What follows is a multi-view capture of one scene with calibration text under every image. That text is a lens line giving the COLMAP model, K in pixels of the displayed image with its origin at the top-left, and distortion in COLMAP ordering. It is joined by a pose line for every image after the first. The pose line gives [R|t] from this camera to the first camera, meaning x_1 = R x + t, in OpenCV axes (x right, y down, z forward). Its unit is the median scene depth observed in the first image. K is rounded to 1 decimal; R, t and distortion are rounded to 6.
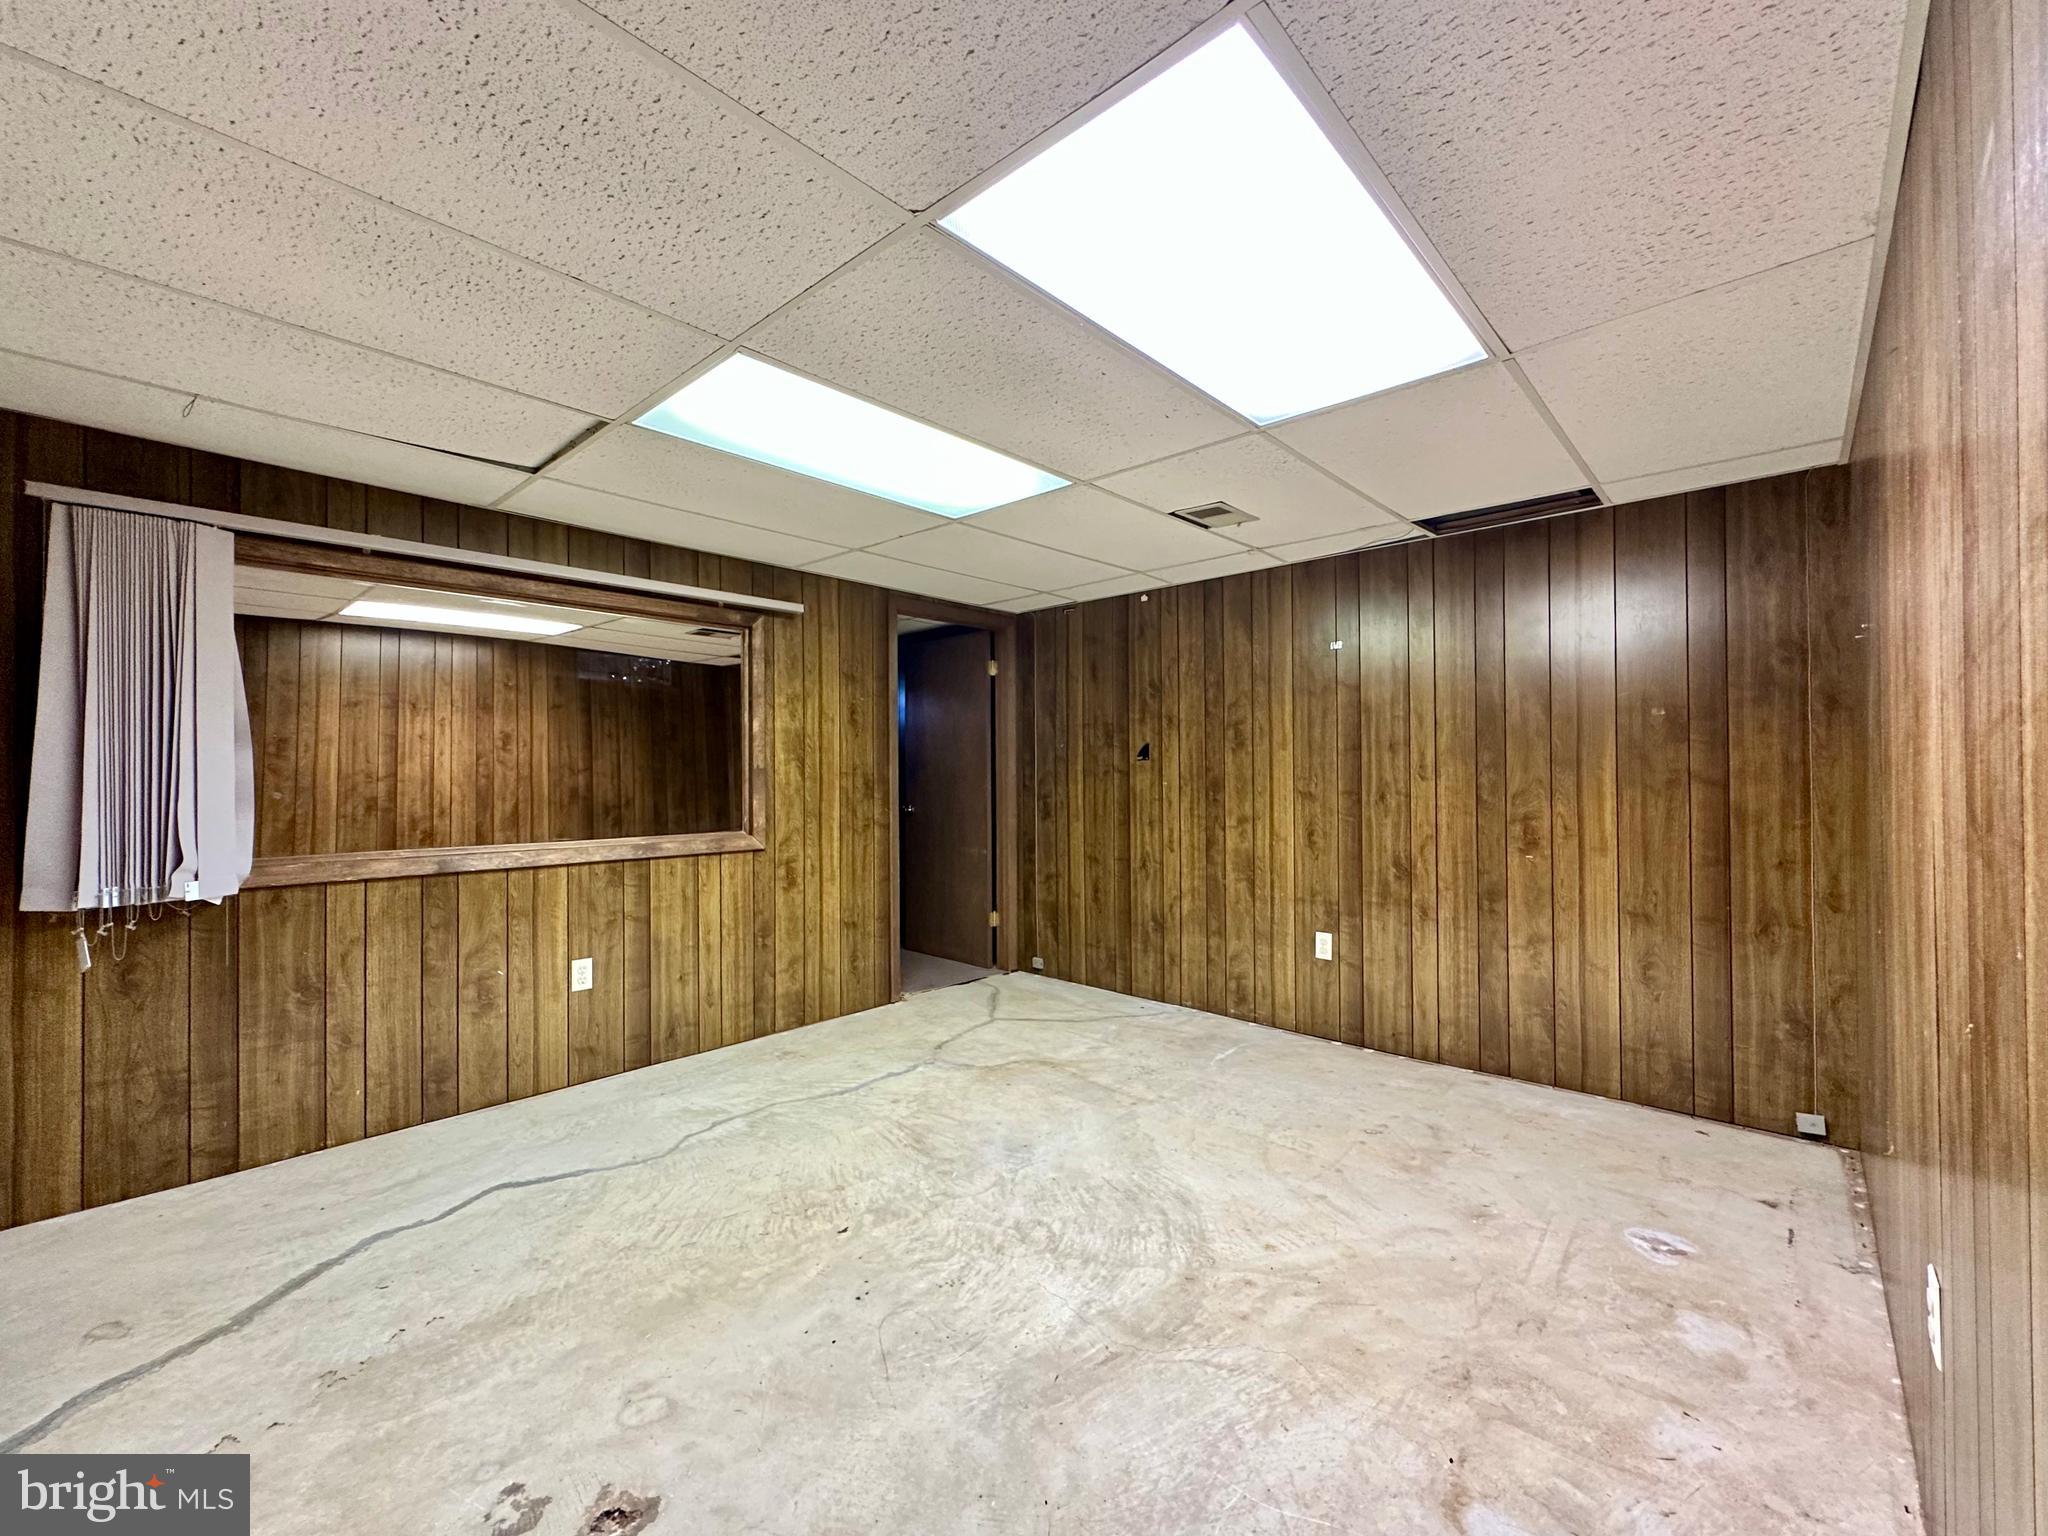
lens RADIAL K [[830.9, 0, 1024.6], [0, 830.9, 772.8], [0, 0, 1]] dist [0.000321, -0.000018]
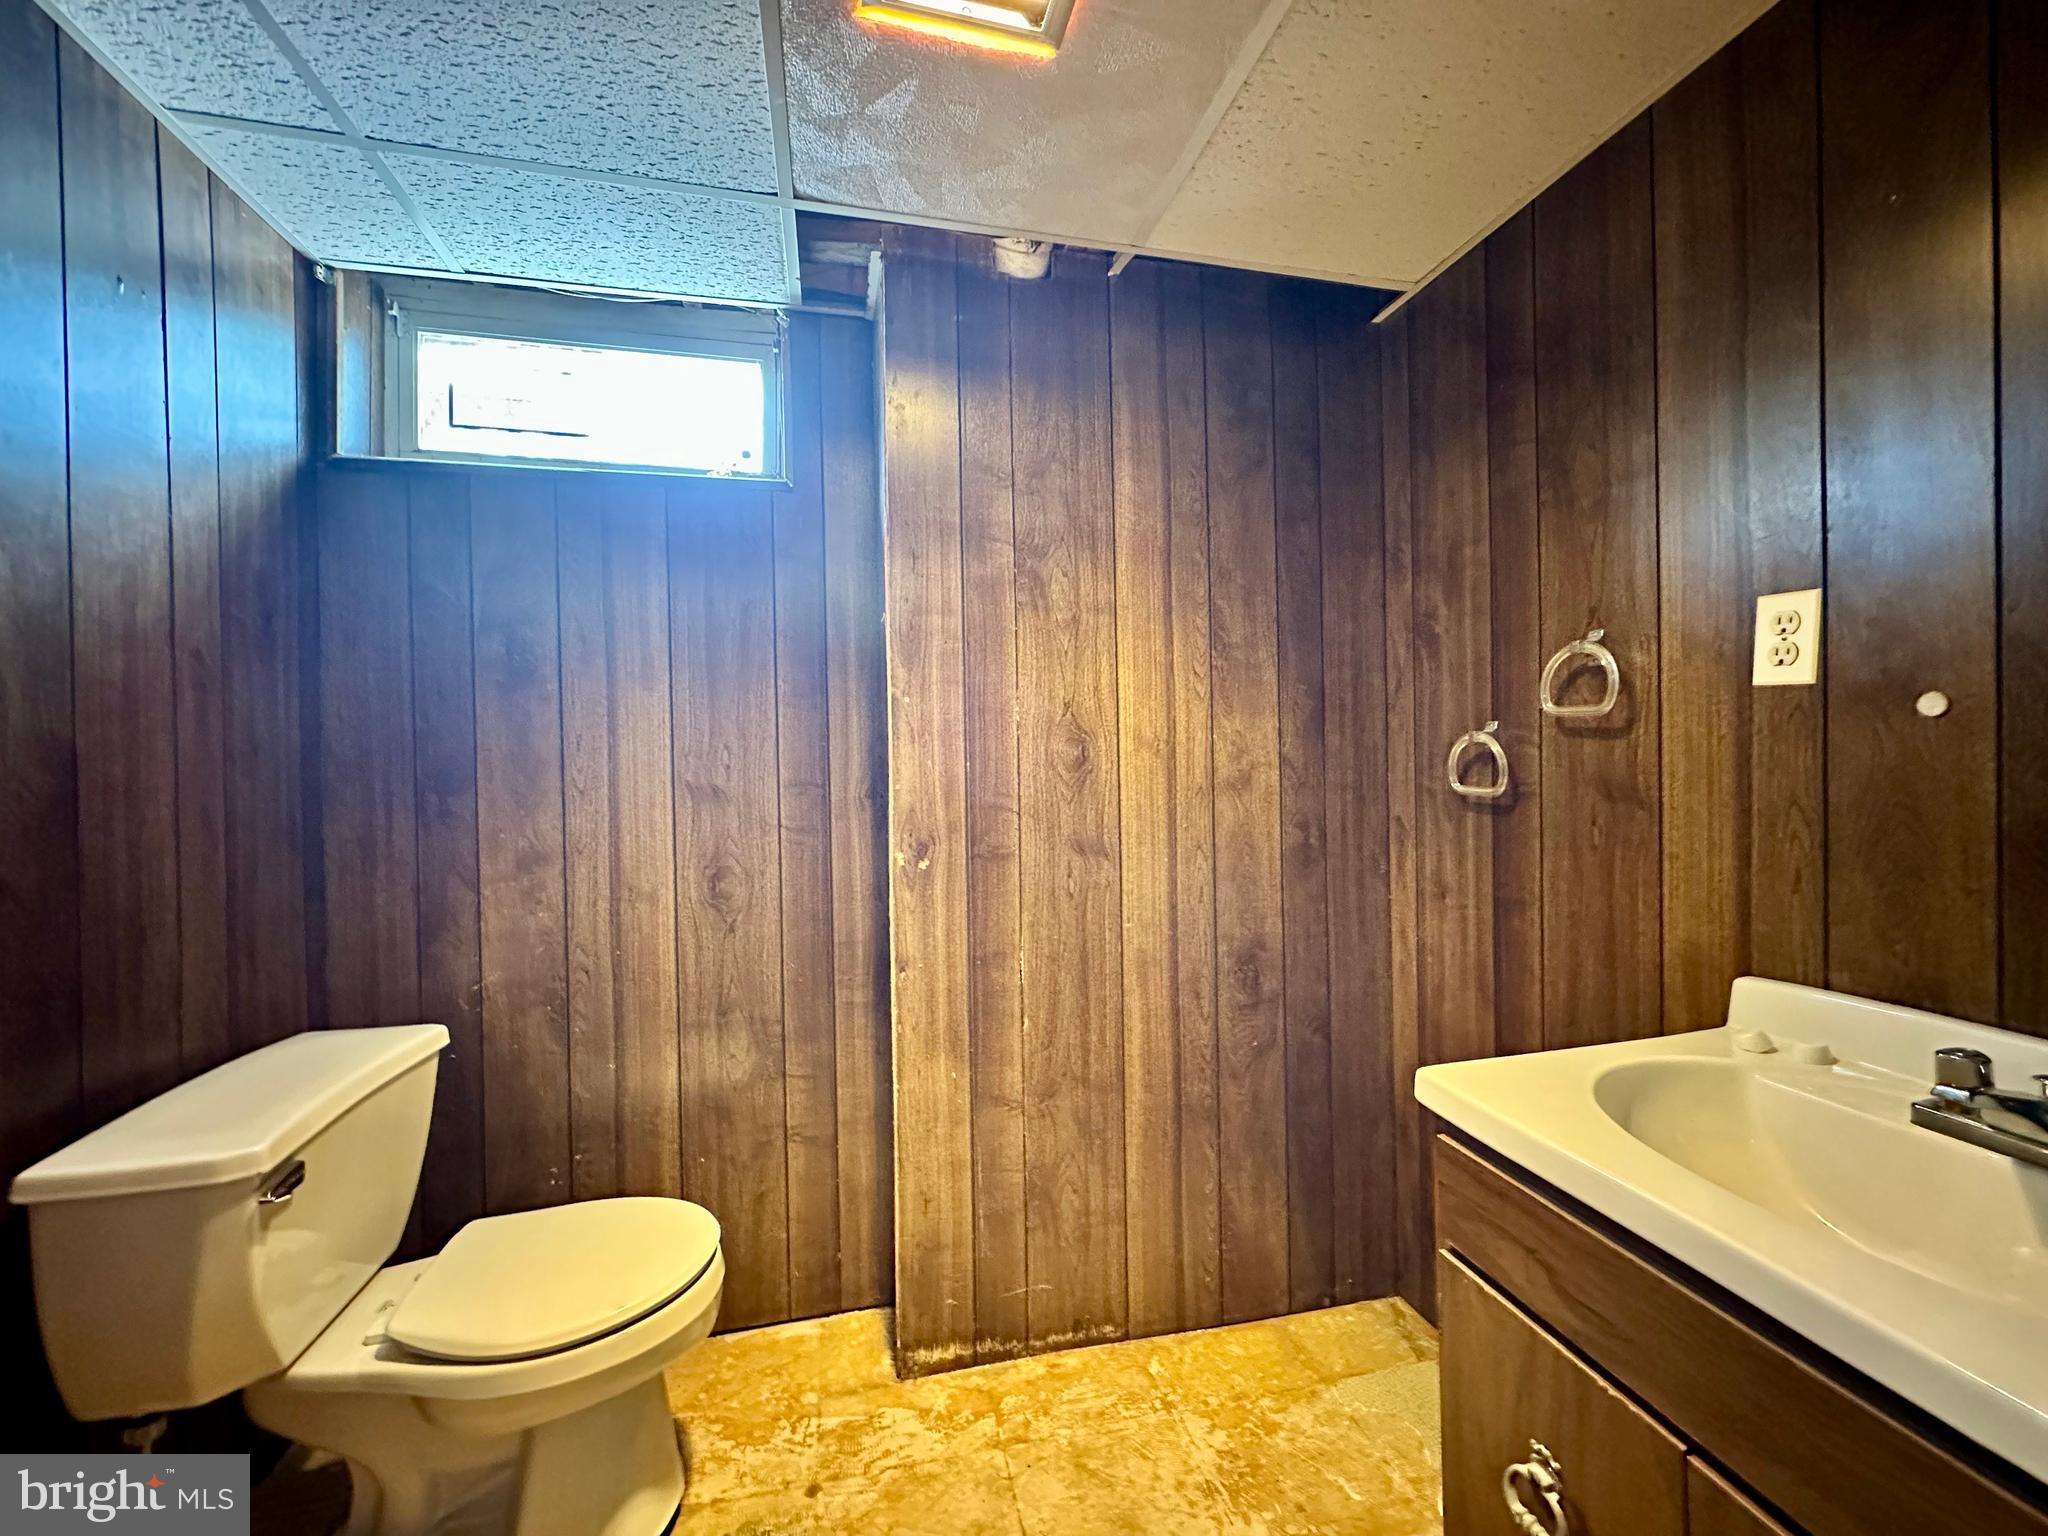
lens RADIAL K [[830.9, 0, 1019.4], [0, 830.9, 765.8], [0, 0, 1]] dist [0.000321, -0.000018]
pose [[0.556160, -0.009279, 0.831023, 0.375102], [0.005835, 0.999957, 0.007261, 0.149398], [-0.831055, 0.000810, 0.556190, 0.488531]]
